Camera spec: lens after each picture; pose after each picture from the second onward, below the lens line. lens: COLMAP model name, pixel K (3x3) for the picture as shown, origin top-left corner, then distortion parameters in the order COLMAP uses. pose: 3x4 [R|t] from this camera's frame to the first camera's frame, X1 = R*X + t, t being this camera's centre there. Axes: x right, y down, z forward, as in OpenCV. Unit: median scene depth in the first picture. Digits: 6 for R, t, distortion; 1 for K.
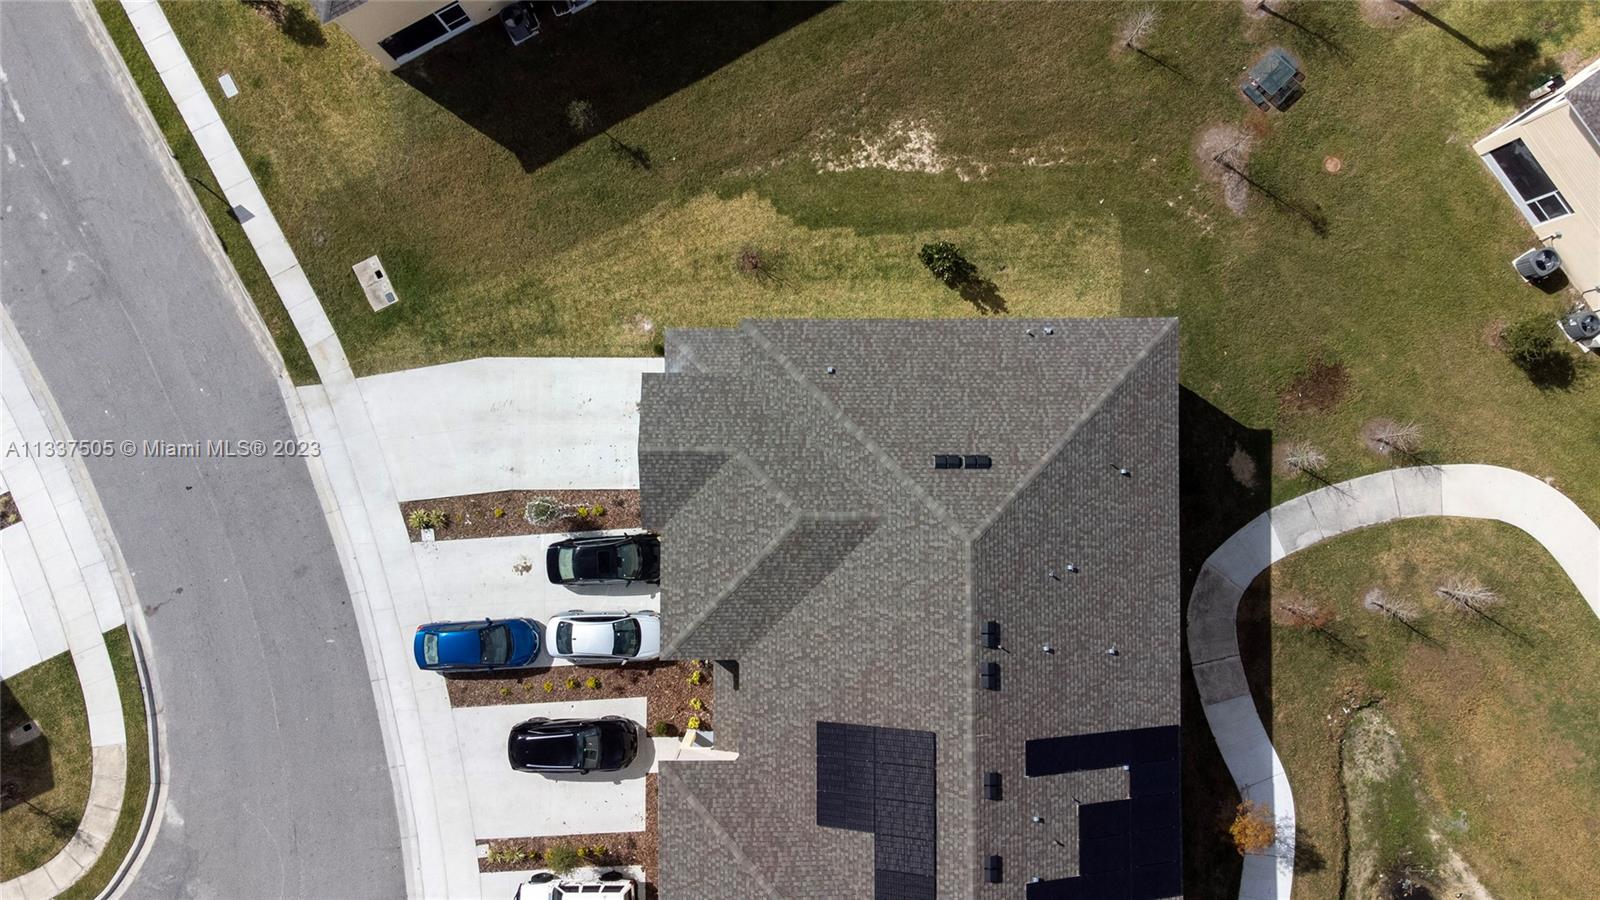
lens RADIAL K [[1197.1, 0, 797.2], [0, 1197.1, 441.2], [0, 0, 1]] dist [0.027068, 0.047772]
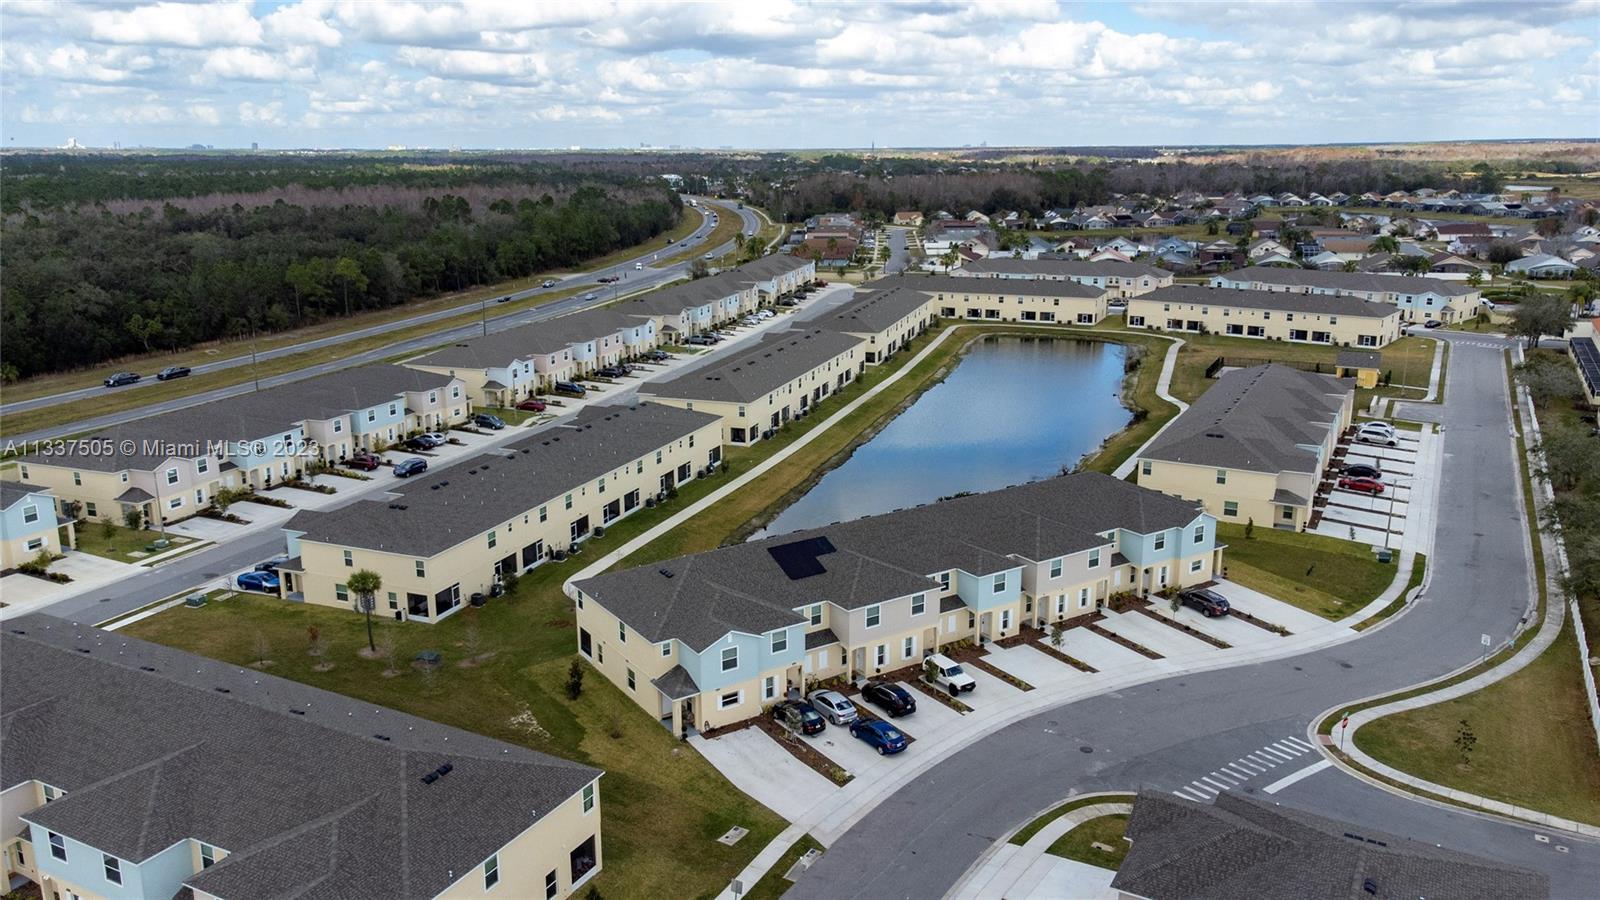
lens RADIAL K [[1198.4, 0, 797.5], [0, 1198.4, 437.1], [0, 0, 1]] dist [0.043043, 0.003624]
pose [[-0.547881, -0.182866, 0.816325, -1.570772], [0.836550, -0.116224, 0.535421, -0.833403], [-0.003034, 0.976244, 0.216654, 0.175134]]
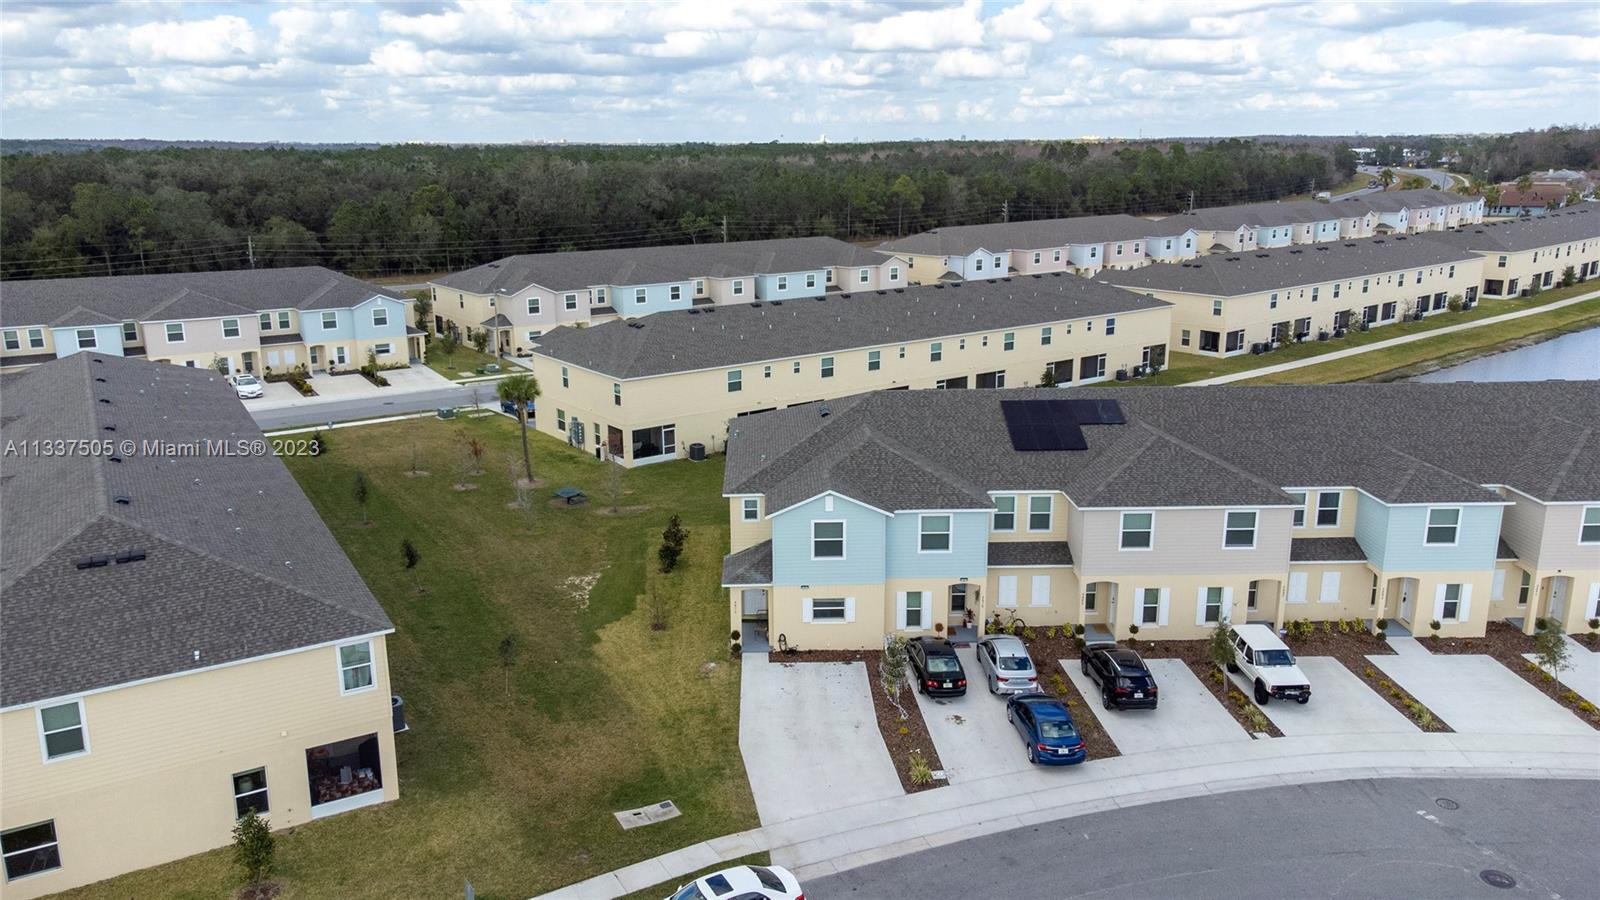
lens RADIAL K [[1197.1, 0, 797.2], [0, 1197.1, 441.2], [0, 0, 1]] dist [0.027068, 0.047772]
pose [[-0.032698, -0.230004, 0.972640, -1.116389], [0.999400, 0.003588, 0.034446, -0.057843], [-0.011412, 0.973183, 0.229748, 0.562295]]
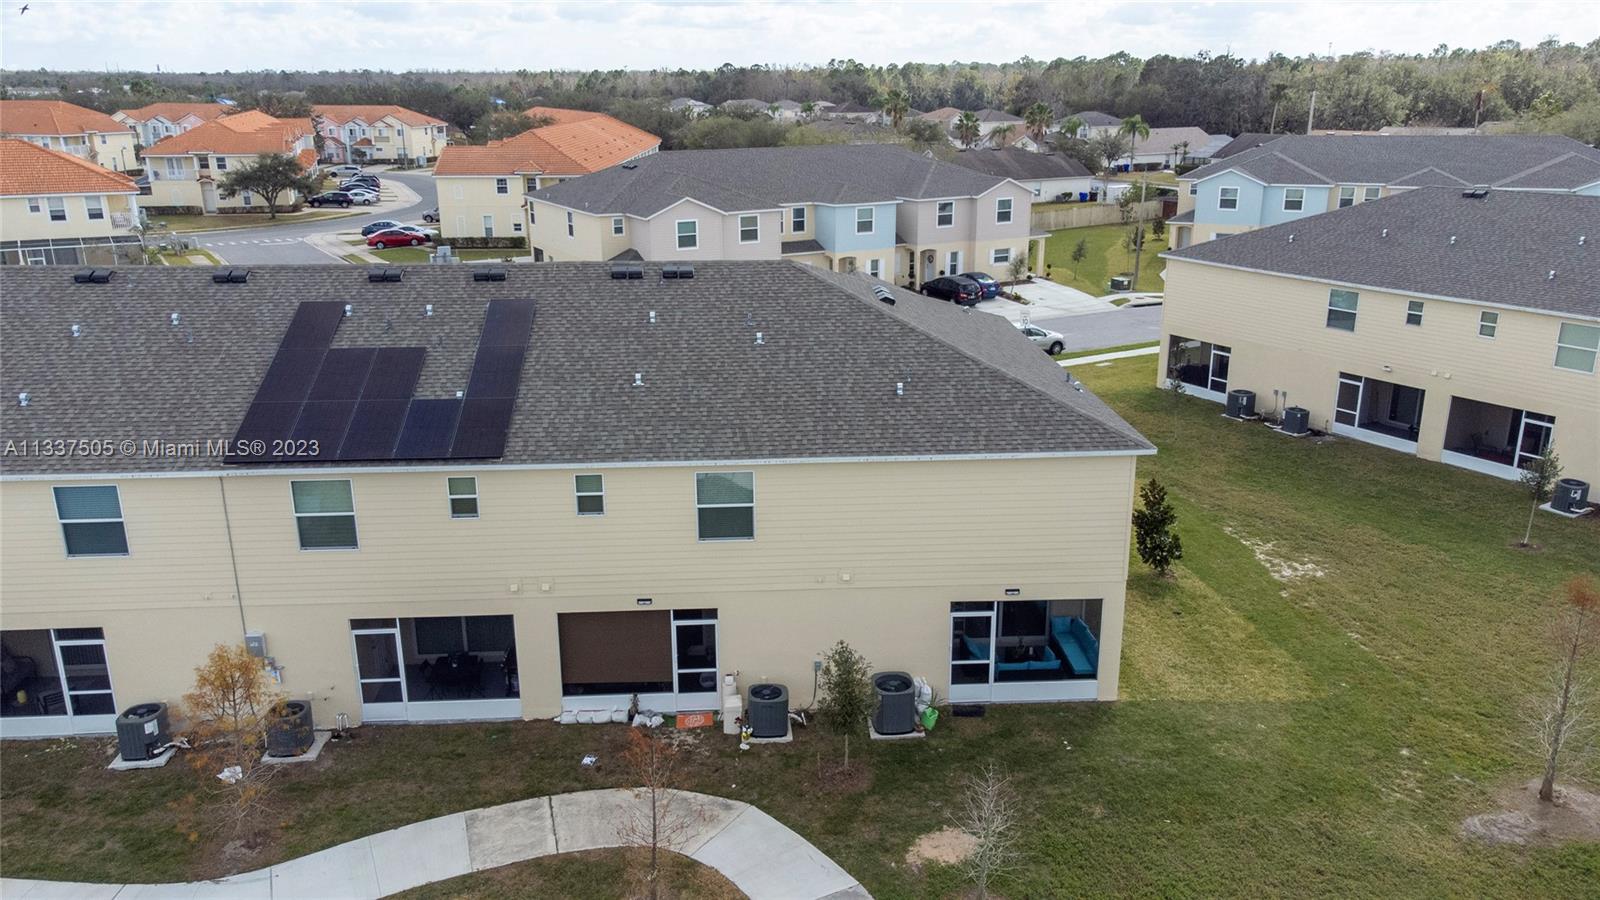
lens RADIAL K [[1197.1, 0, 797.2], [0, 1197.1, 441.2], [0, 0, 1]] dist [0.027068, 0.047772]
pose [[0.050711, 0.300902, -0.952306, 0.778169], [-0.998456, 0.036938, -0.041497, 0.095037], [0.022690, 0.952939, 0.302310, 0.693140]]
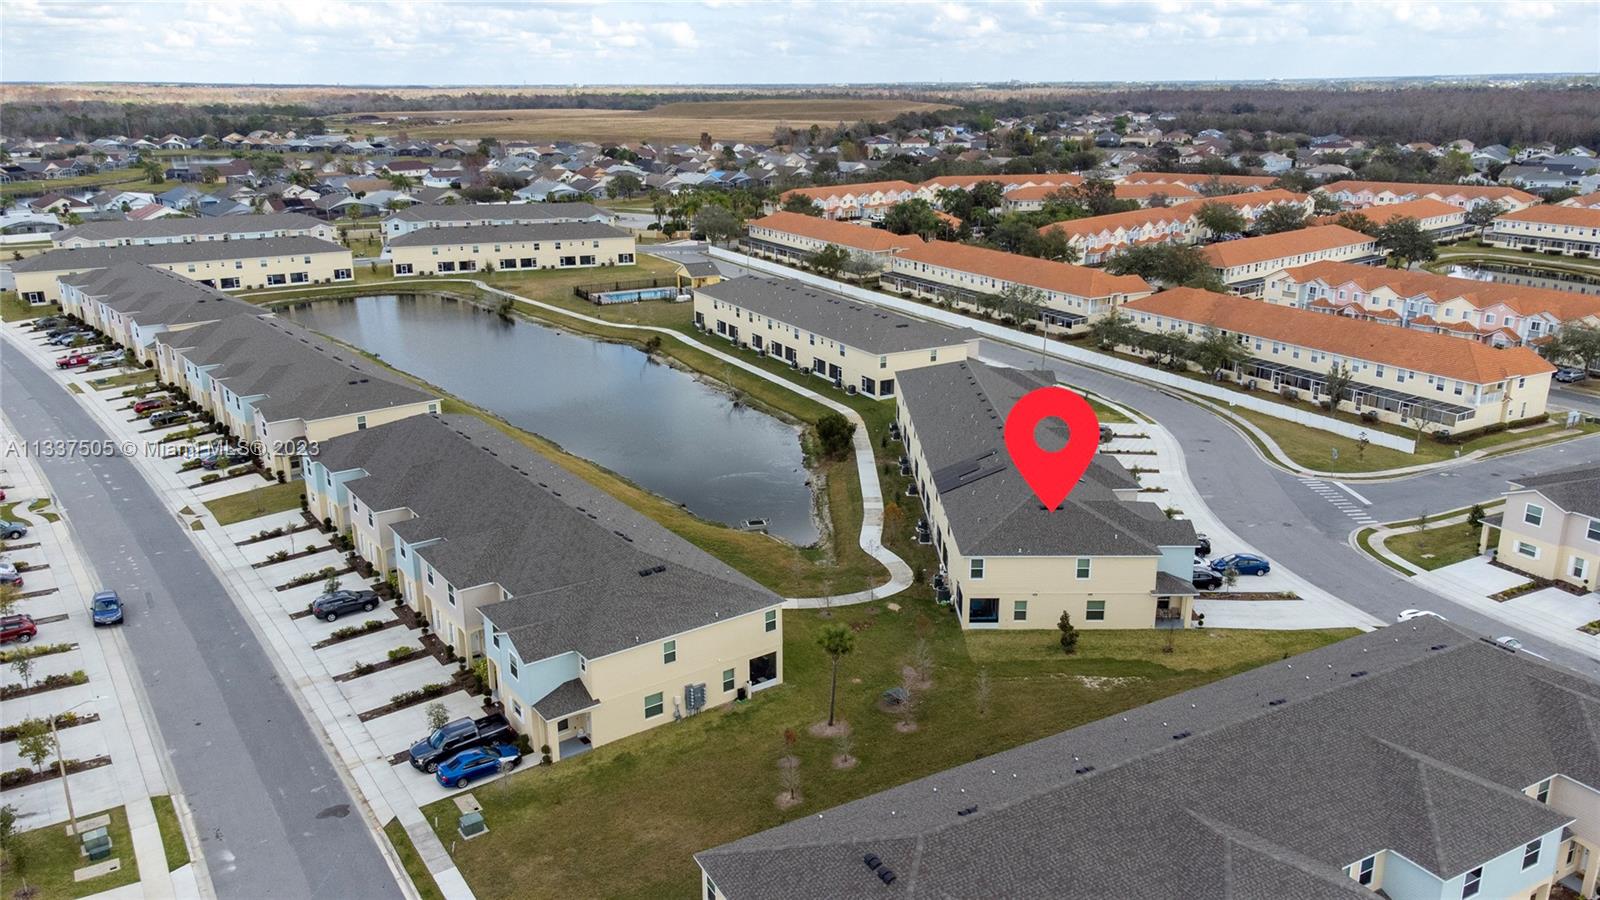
lens RADIAL K [[1197.1, 0, 797.2], [0, 1197.1, 441.2], [0, 0, 1]] dist [0.027068, 0.047772]
pose [[-0.999831, 0.018173, 0.002663, 0.523190], [-0.002355, -0.270591, 0.962691, -1.848779], [0.018215, 0.962523, 0.270588, 0.176213]]
